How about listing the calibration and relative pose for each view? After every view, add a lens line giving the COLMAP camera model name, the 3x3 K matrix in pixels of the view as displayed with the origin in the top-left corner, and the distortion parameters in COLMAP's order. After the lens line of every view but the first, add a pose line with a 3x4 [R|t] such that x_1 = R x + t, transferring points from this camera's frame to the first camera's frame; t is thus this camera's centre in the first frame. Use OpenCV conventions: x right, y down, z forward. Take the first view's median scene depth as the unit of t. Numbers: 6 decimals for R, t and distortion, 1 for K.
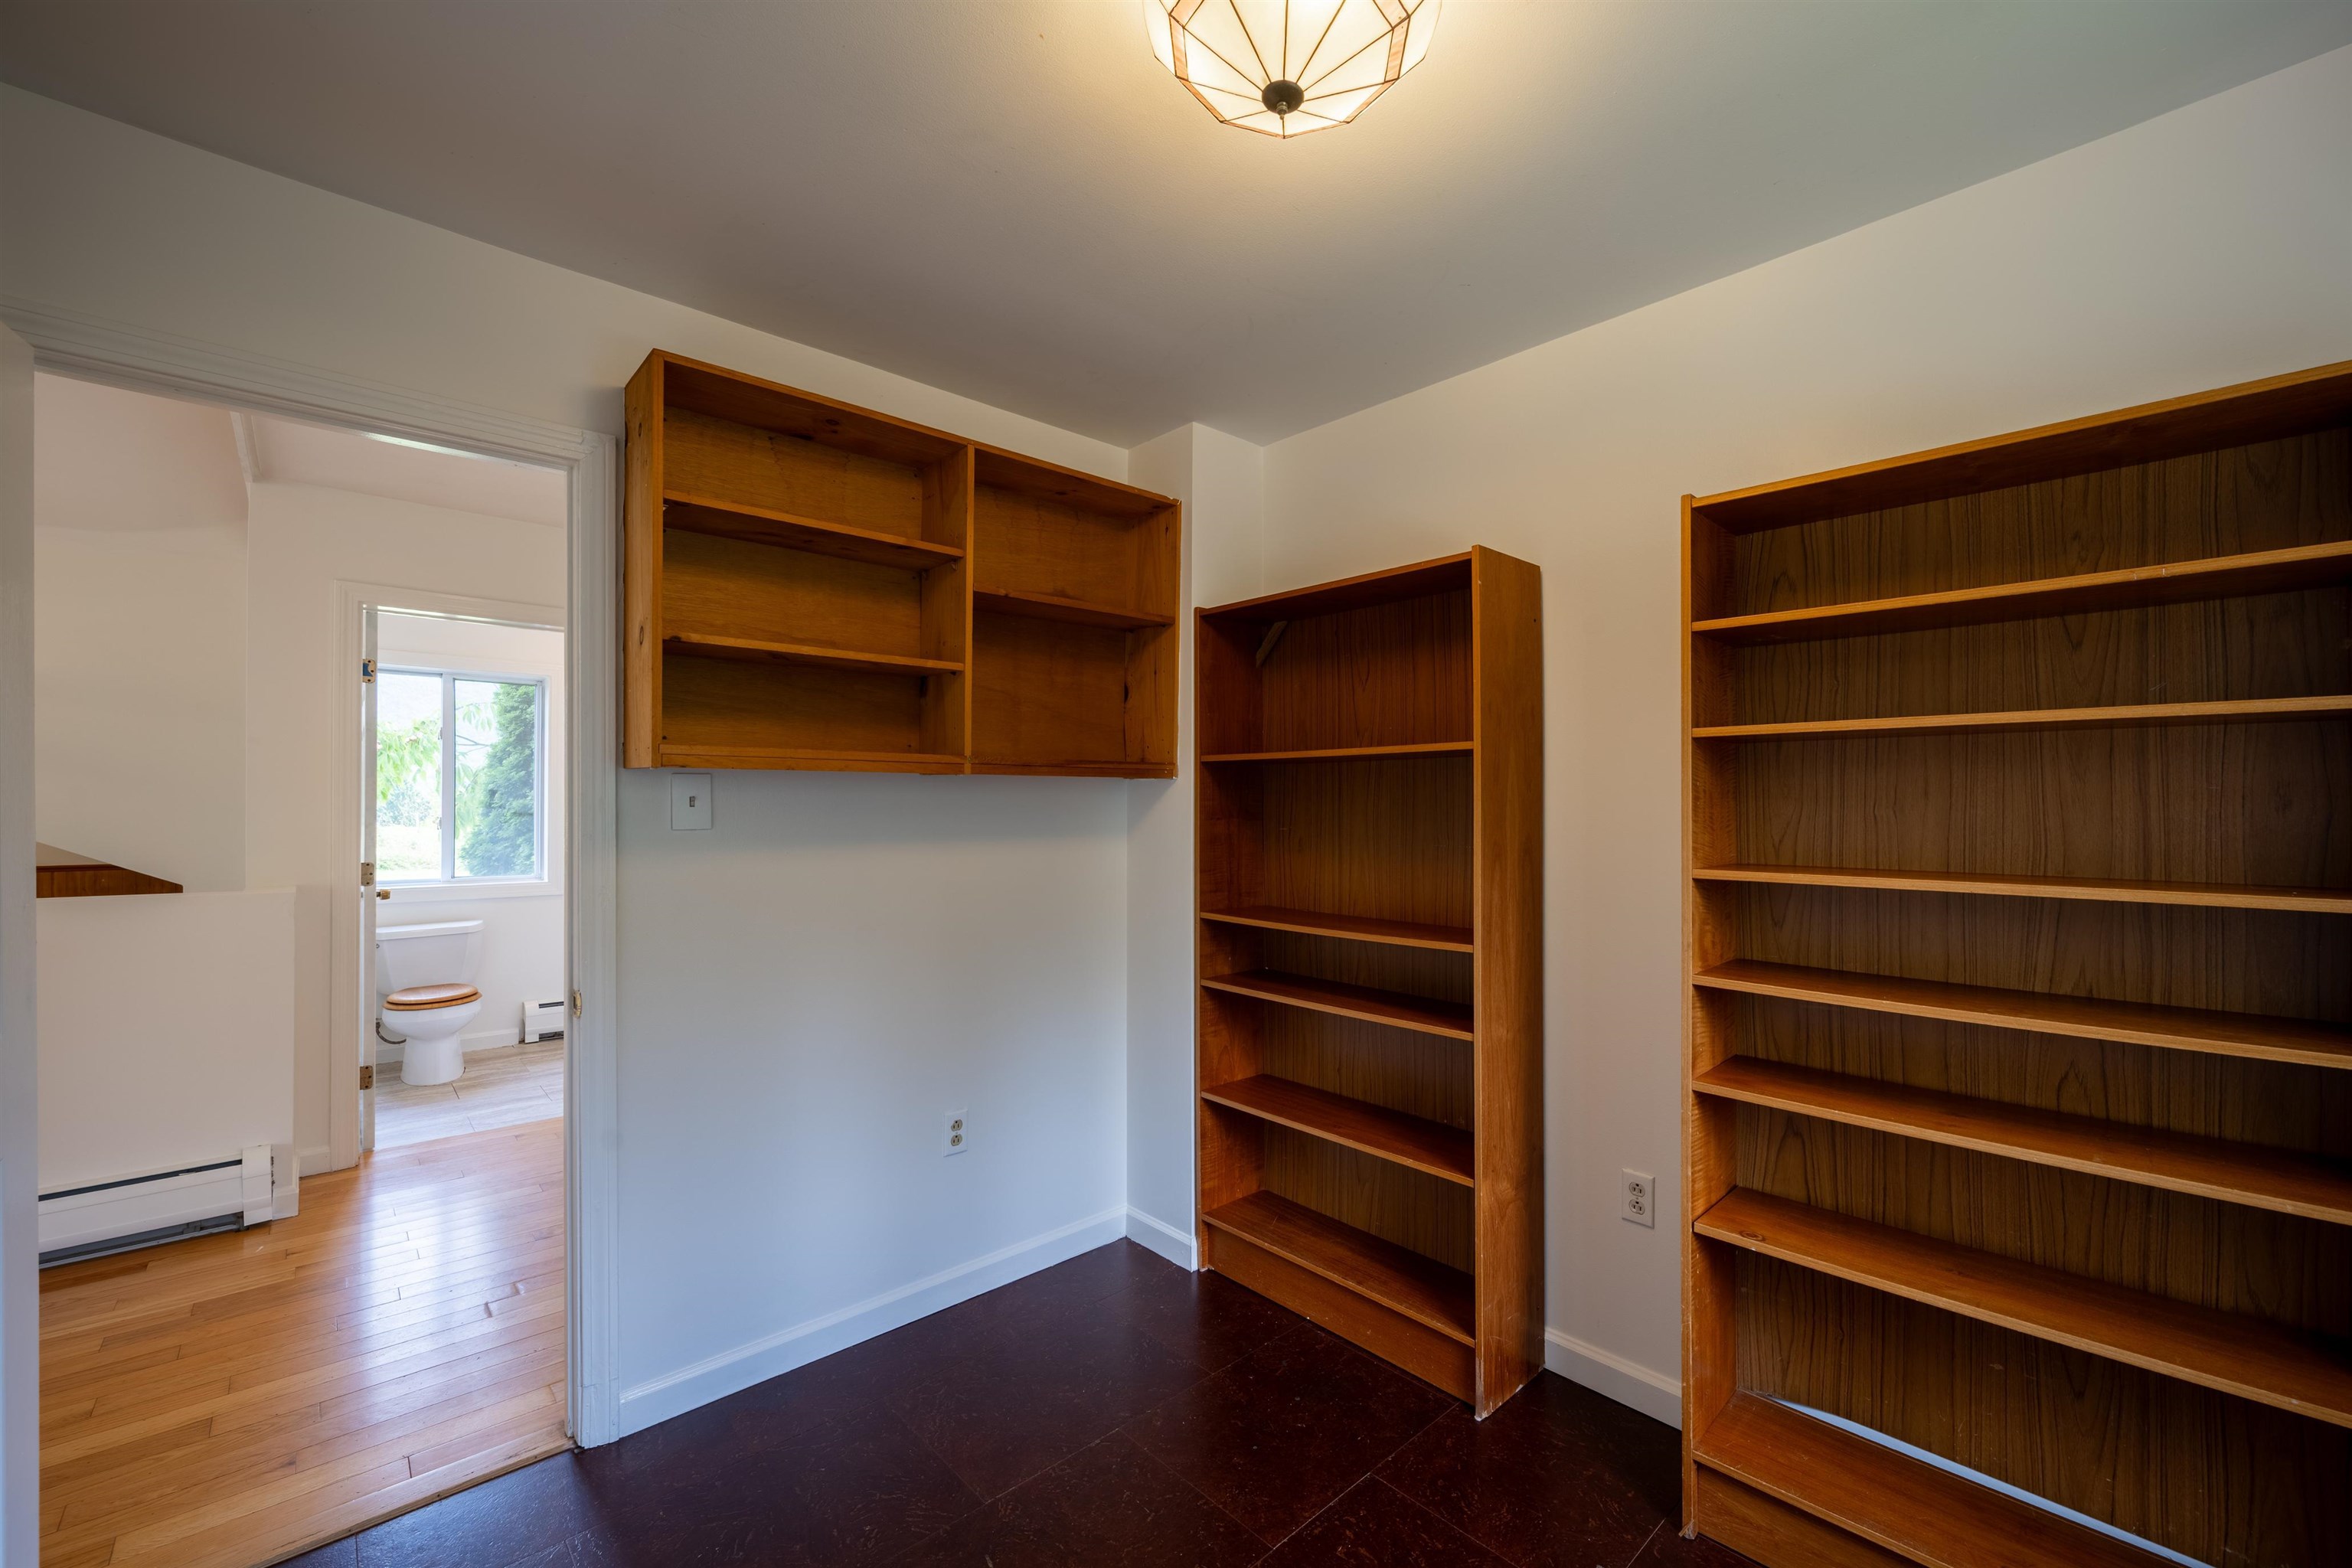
lens RADIAL K [[946.0, 0, 1185.1], [0, 946.0, 789.6], [0, 0, 1]] dist [-0.007507, 0.000132]
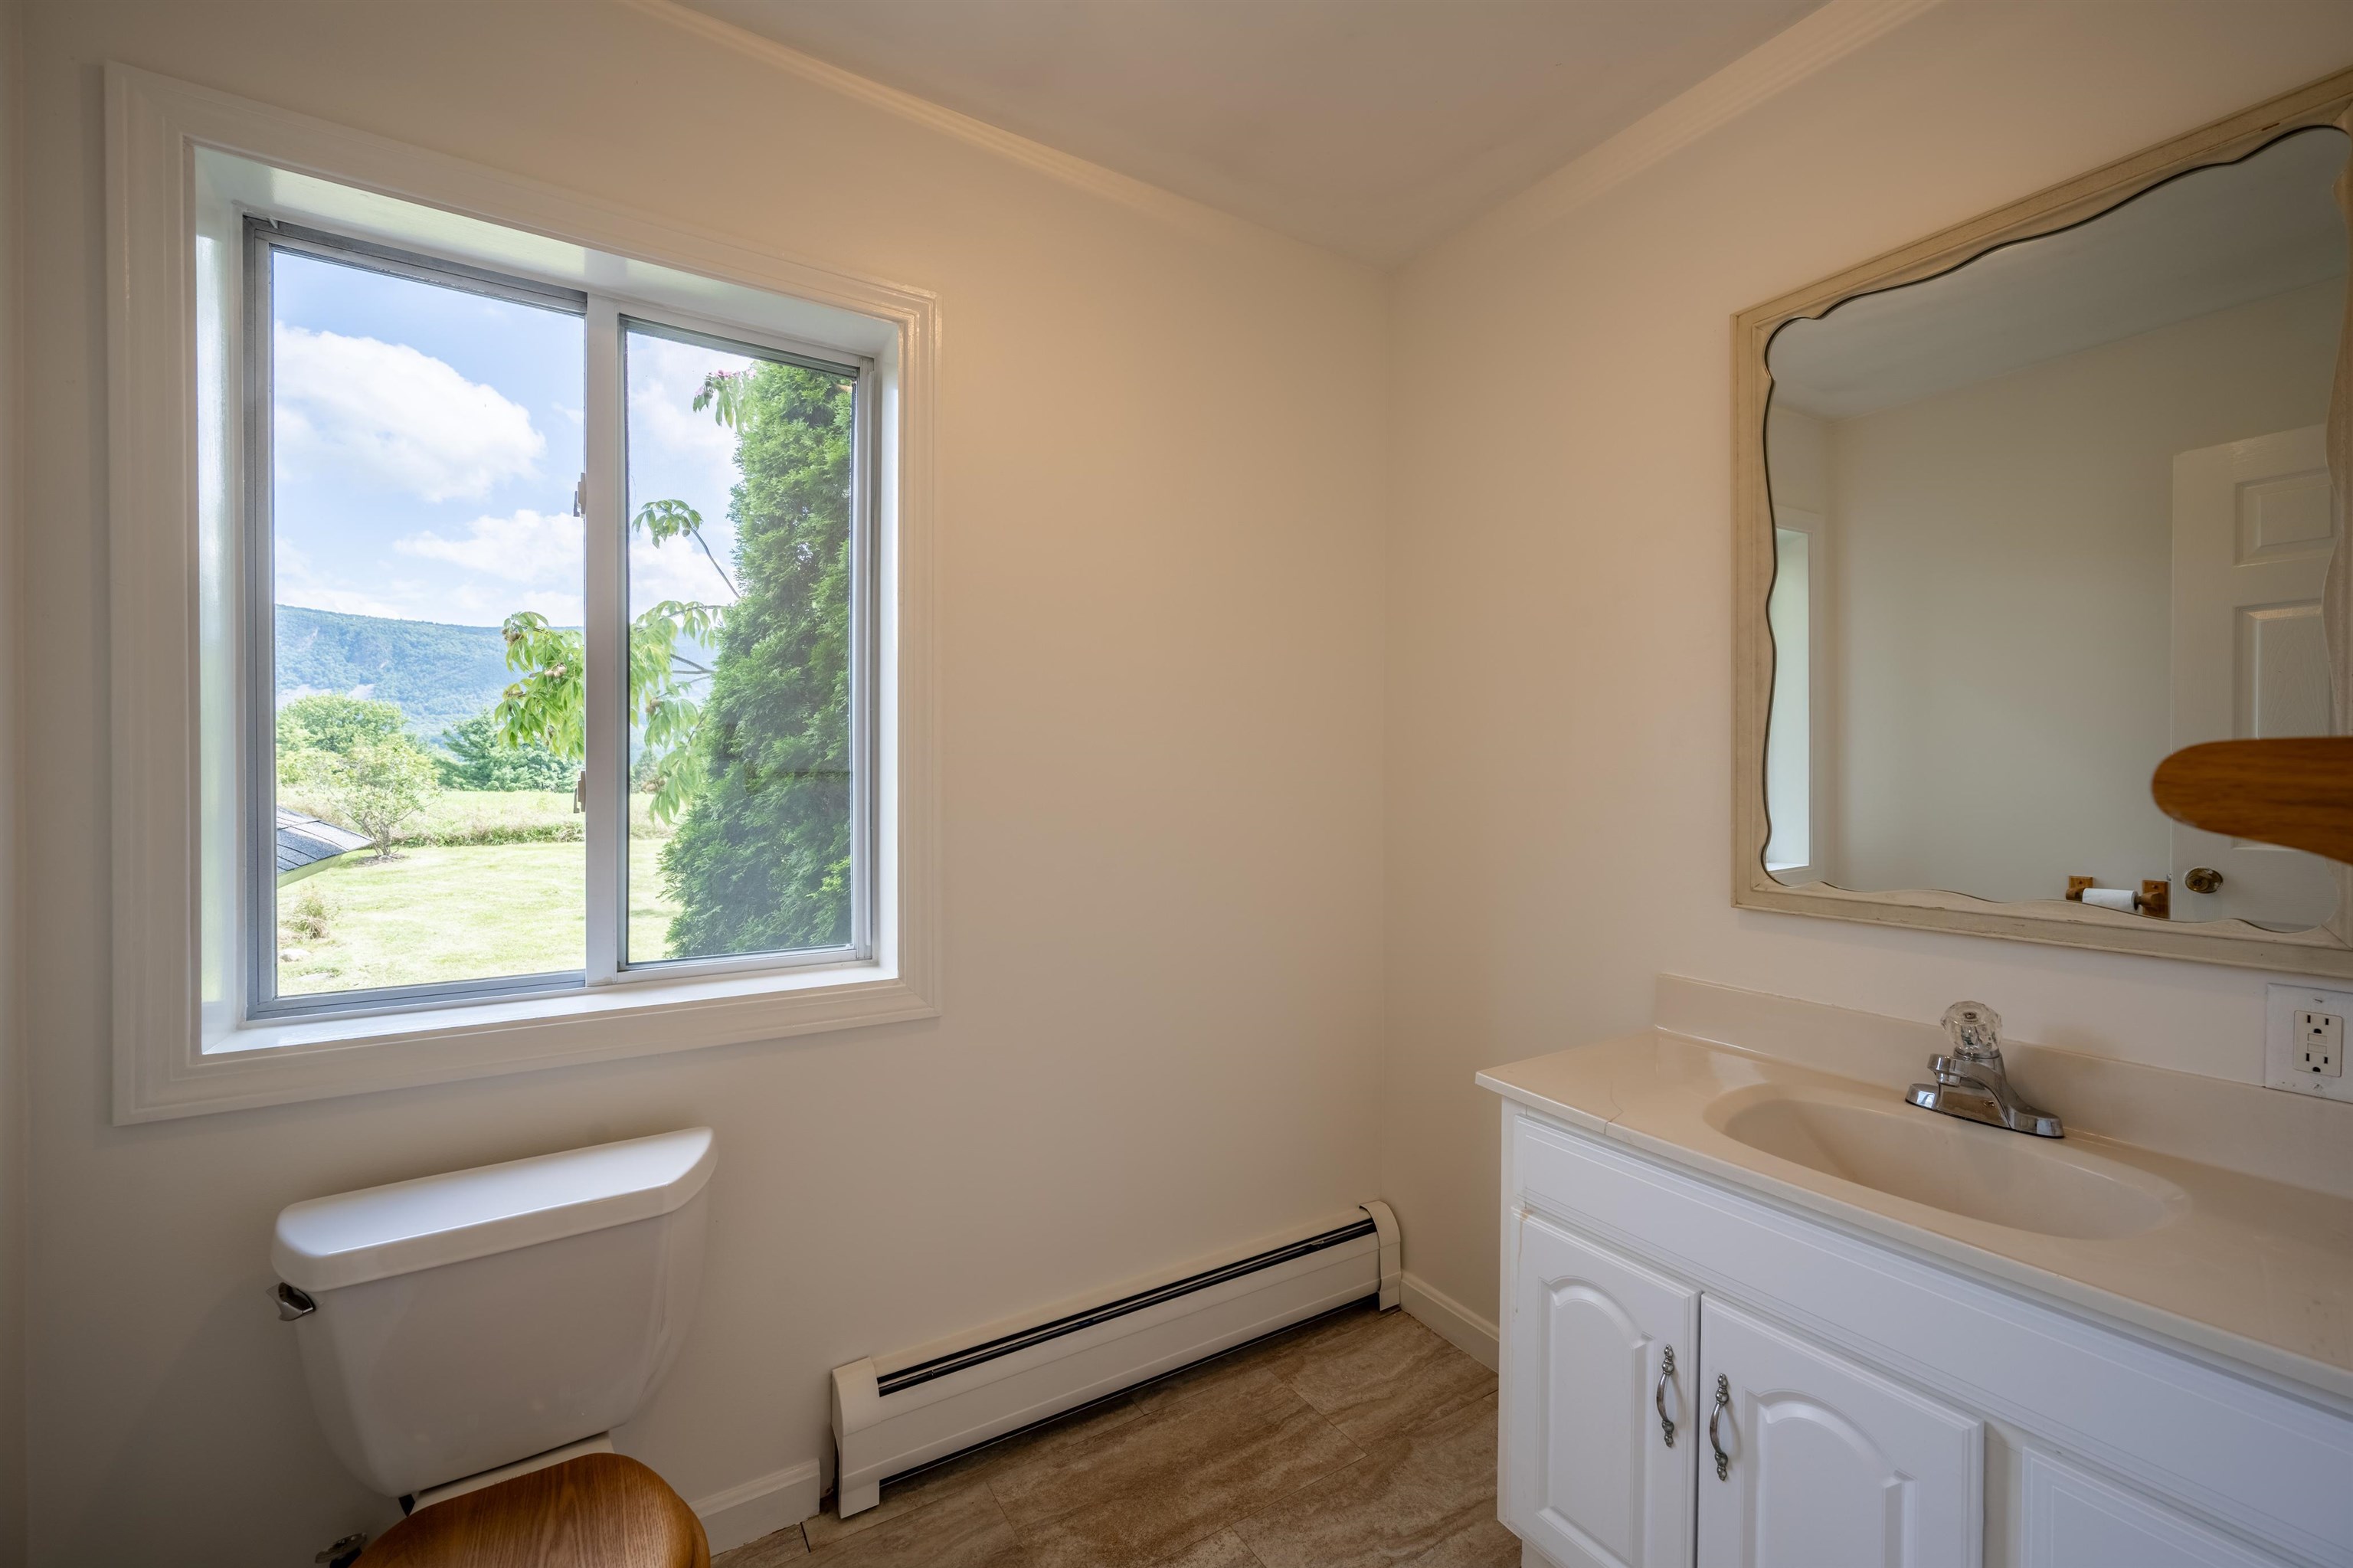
lens RADIAL K [[946.4, 0, 1170.8], [0, 946.4, 787.4], [0, 0, 1]] dist [-0.007507, 0.000132]
pose [[0.981754, 0.002552, -0.190141, -0.461830], [0.000693, 0.999855, 0.016997, 0.026101], [0.190156, -0.016819, 0.981610, 0.622904]]
